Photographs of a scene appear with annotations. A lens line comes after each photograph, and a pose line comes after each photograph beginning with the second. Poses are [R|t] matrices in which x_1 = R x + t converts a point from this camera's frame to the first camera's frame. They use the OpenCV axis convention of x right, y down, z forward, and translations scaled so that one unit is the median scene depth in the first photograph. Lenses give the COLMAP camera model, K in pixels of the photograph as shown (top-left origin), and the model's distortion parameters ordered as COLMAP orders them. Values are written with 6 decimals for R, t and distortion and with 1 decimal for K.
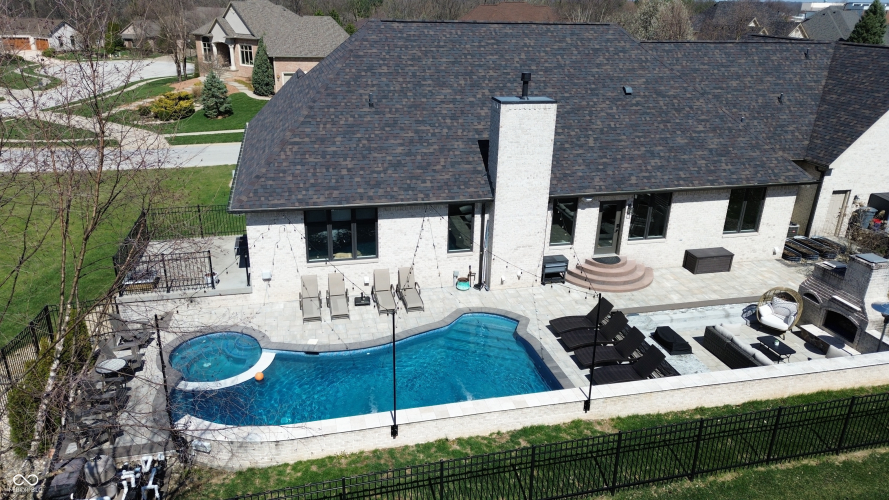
lens RADIAL K [[626.0, 0, 444.5], [0, 626.0, 250.0], [0, 0, 1]] dist [0.079044, -0.067354]
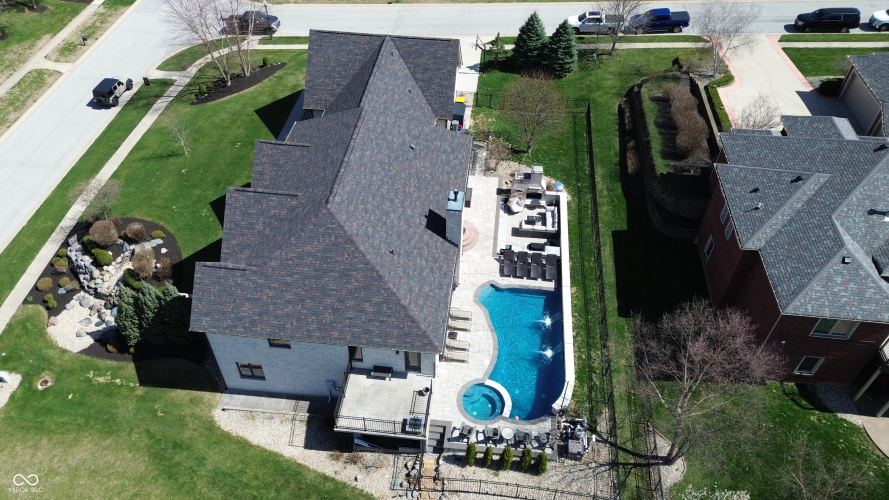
lens RADIAL K [[626.0, 0, 444.5], [0, 626.0, 250.0], [0, 0, 1]] dist [0.079044, -0.067354]
pose [[0.339945, -0.668527, 0.661444, -1.179922], [0.346832, 0.742875, 0.572577, -1.163924], [-0.874154, 0.034765, 0.484404, 0.108643]]
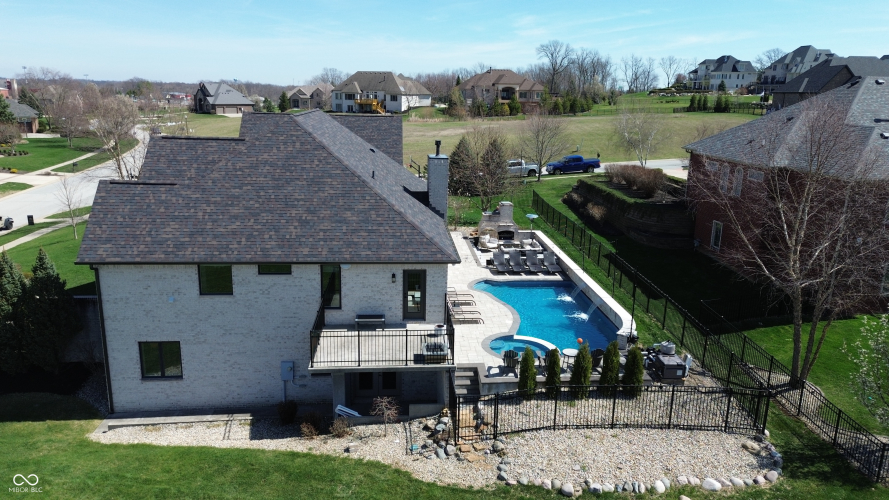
lens RADIAL K [[626.0, 0, 444.5], [0, 626.0, 250.0], [0, 0, 1]] dist [0.079044, -0.067354]
pose [[0.155446, -0.261577, 0.952583, -1.391873], [0.354431, 0.914867, 0.193383, -0.305566], [-0.922071, 0.307564, 0.234923, 0.645127]]
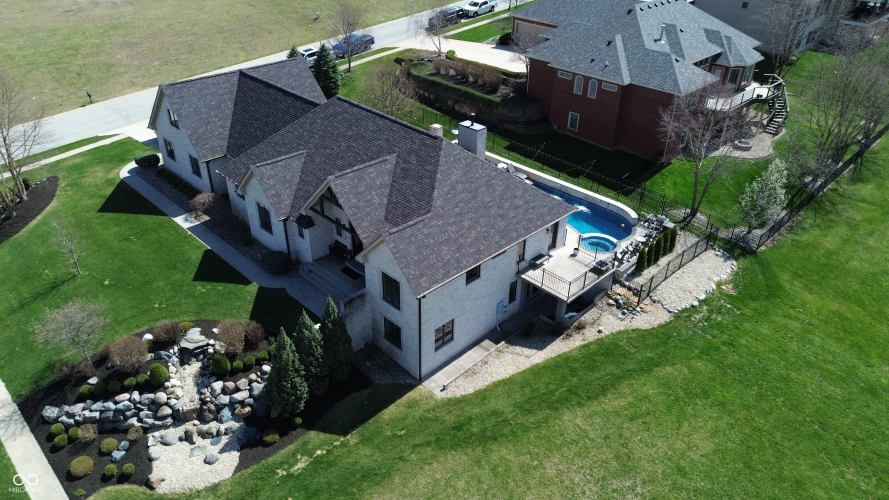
lens RADIAL K [[626.0, 0, 444.5], [0, 626.0, 250.0], [0, 0, 1]] dist [0.079044, -0.067354]
pose [[-0.513828, -0.479145, 0.711618, -1.508127], [0.300337, 0.676534, 0.672383, -1.371534], [-0.803603, 0.559215, -0.203717, 1.678161]]
